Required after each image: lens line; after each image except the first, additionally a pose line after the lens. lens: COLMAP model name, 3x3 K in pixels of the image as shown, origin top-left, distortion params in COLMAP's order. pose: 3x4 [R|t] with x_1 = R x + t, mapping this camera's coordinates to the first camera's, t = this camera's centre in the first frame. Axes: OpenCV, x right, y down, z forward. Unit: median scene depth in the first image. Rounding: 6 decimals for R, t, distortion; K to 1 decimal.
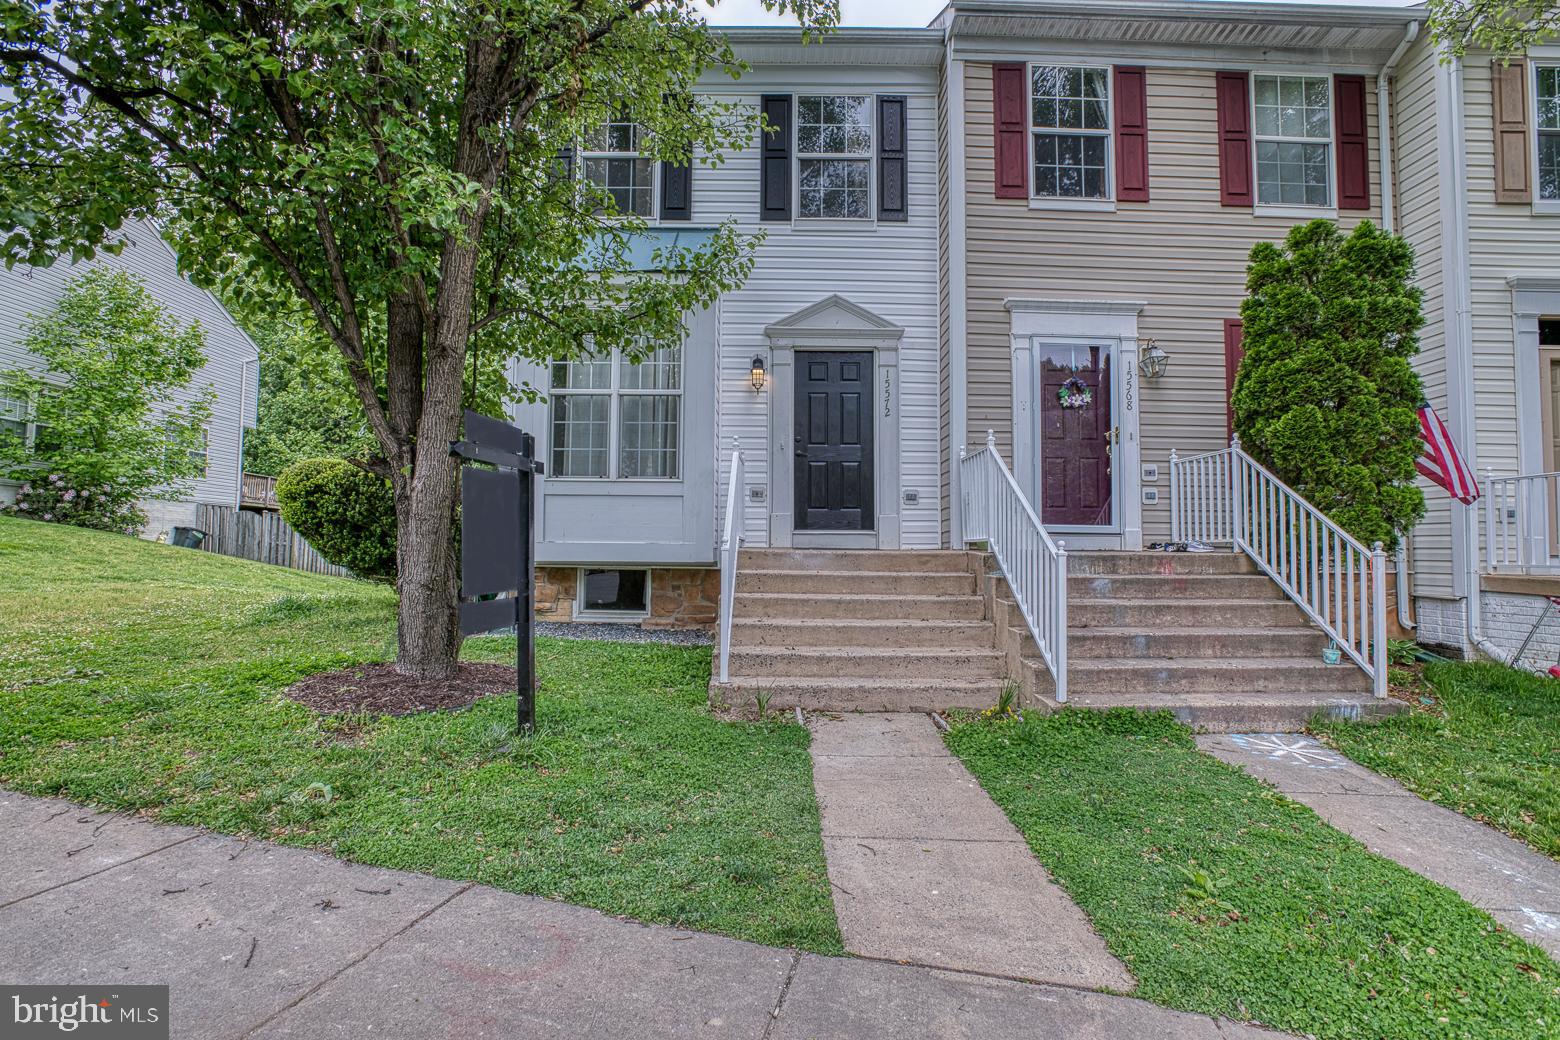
lens RADIAL K [[751.6, 0, 786.4], [0, 751.6, 518.6], [0, 0, 1]] dist [-0.067804, 0.033711]
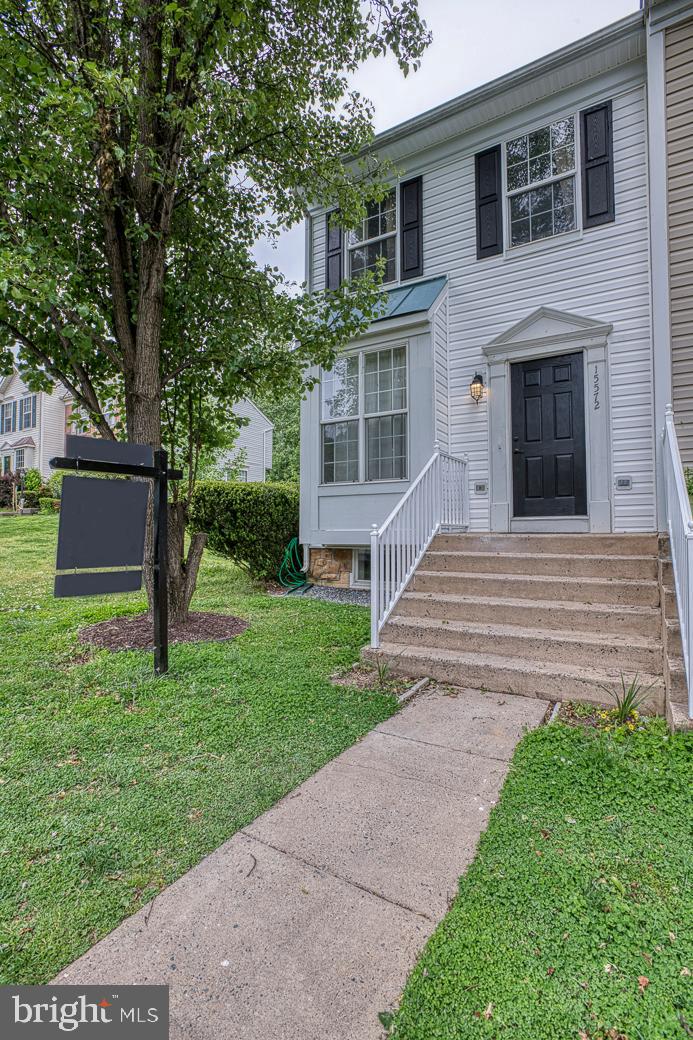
lens RADIAL K [[501.1, 0, 349.5], [0, 501.1, 524.4], [0, 0, 1]] dist [-0.067804, 0.033711]
pose [[0.852204, -0.019425, -0.522849, 0.202395], [0.029684, 0.999496, 0.011249, 0.010494], [0.522367, -0.025107, 0.852351, 0.215913]]
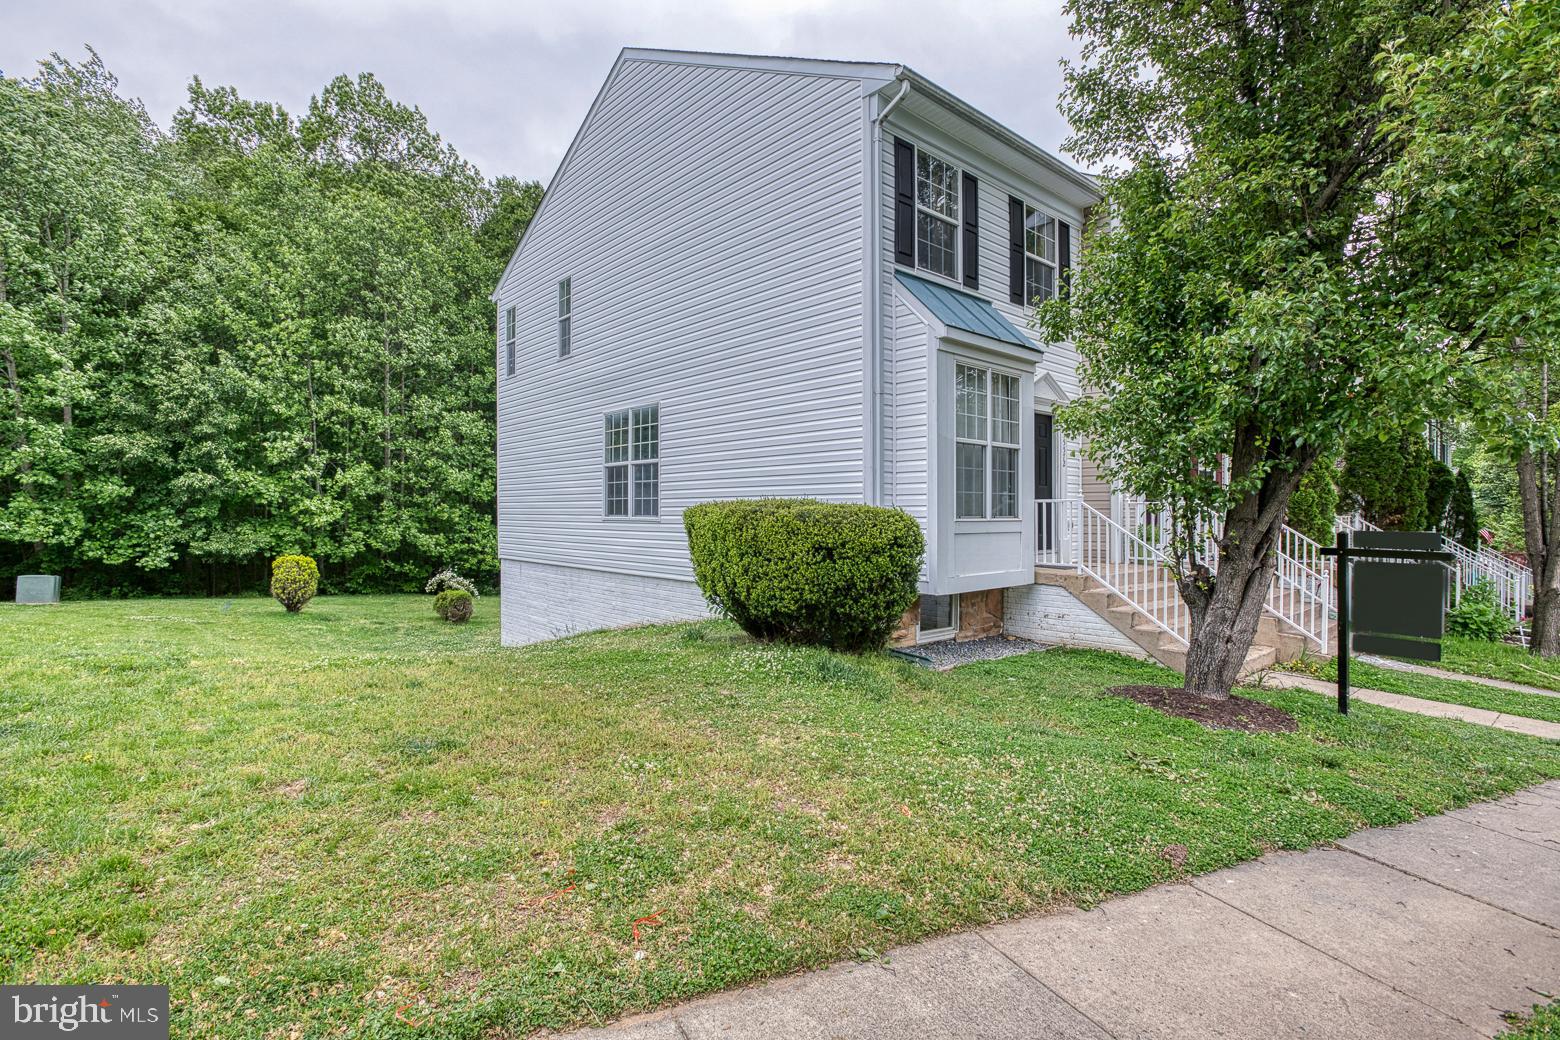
lens RADIAL K [[751.6, 0, 786.4], [0, 751.6, 518.6], [0, 0, 1]] dist [-0.067804, 0.033711]
pose [[0.756002, -0.012857, 0.654443, -1.167346], [-0.027783, 0.998276, 0.051705, -0.099605], [-0.653979, -0.057272, 0.754342, 0.305793]]
